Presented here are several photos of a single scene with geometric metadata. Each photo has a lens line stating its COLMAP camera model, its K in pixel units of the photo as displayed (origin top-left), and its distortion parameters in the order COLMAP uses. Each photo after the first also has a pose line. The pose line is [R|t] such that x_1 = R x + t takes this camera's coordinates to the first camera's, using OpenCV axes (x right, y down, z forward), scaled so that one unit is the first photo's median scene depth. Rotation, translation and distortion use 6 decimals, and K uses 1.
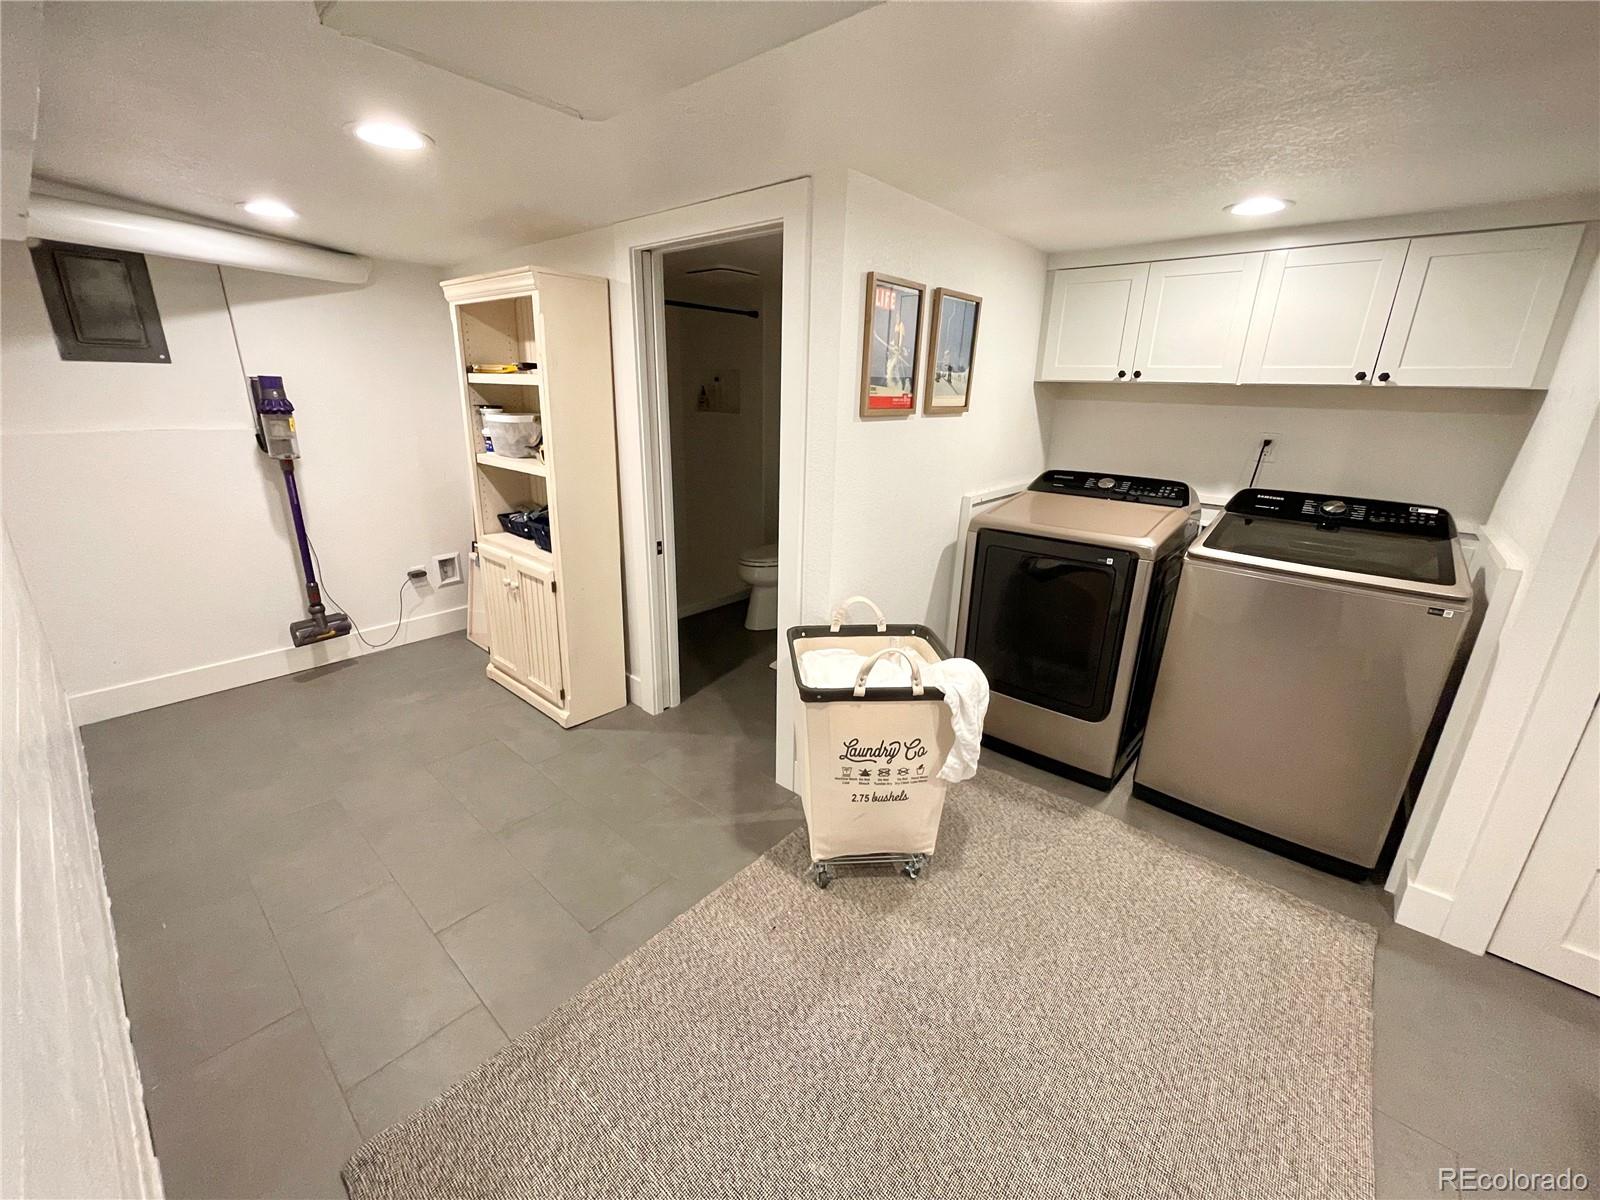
lens RADIAL K [[648.3, 0, 797.7], [0, 648.3, 598.7], [0, 0, 1]] dist [0.000744, -0.001452]
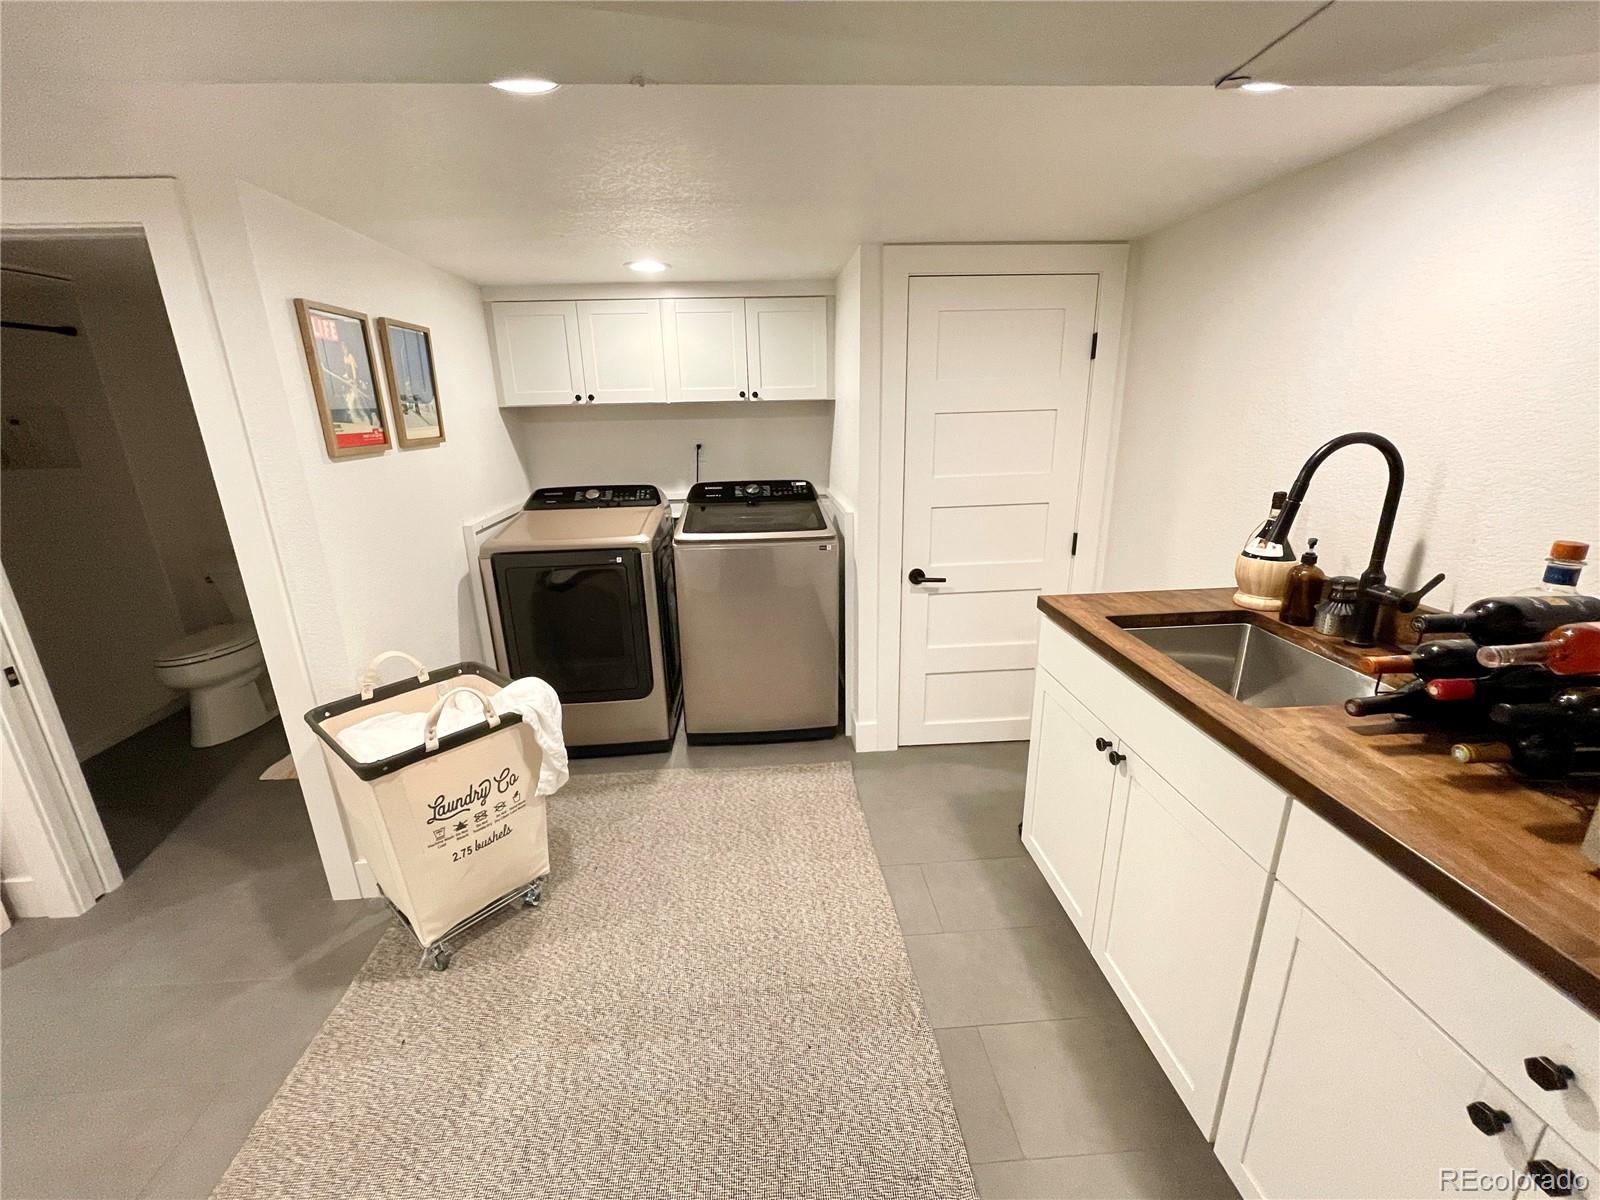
lens RADIAL K [[648.3, 0, 803.1], [0, 648.3, 602.2], [0, 0, 1]] dist [0.000744, -0.001452]
pose [[0.695826, -0.245930, 0.674792, -0.090642], [0.258318, 0.962369, 0.084369, 0.002420], [-0.670148, 0.115604, 0.733170, -0.059298]]
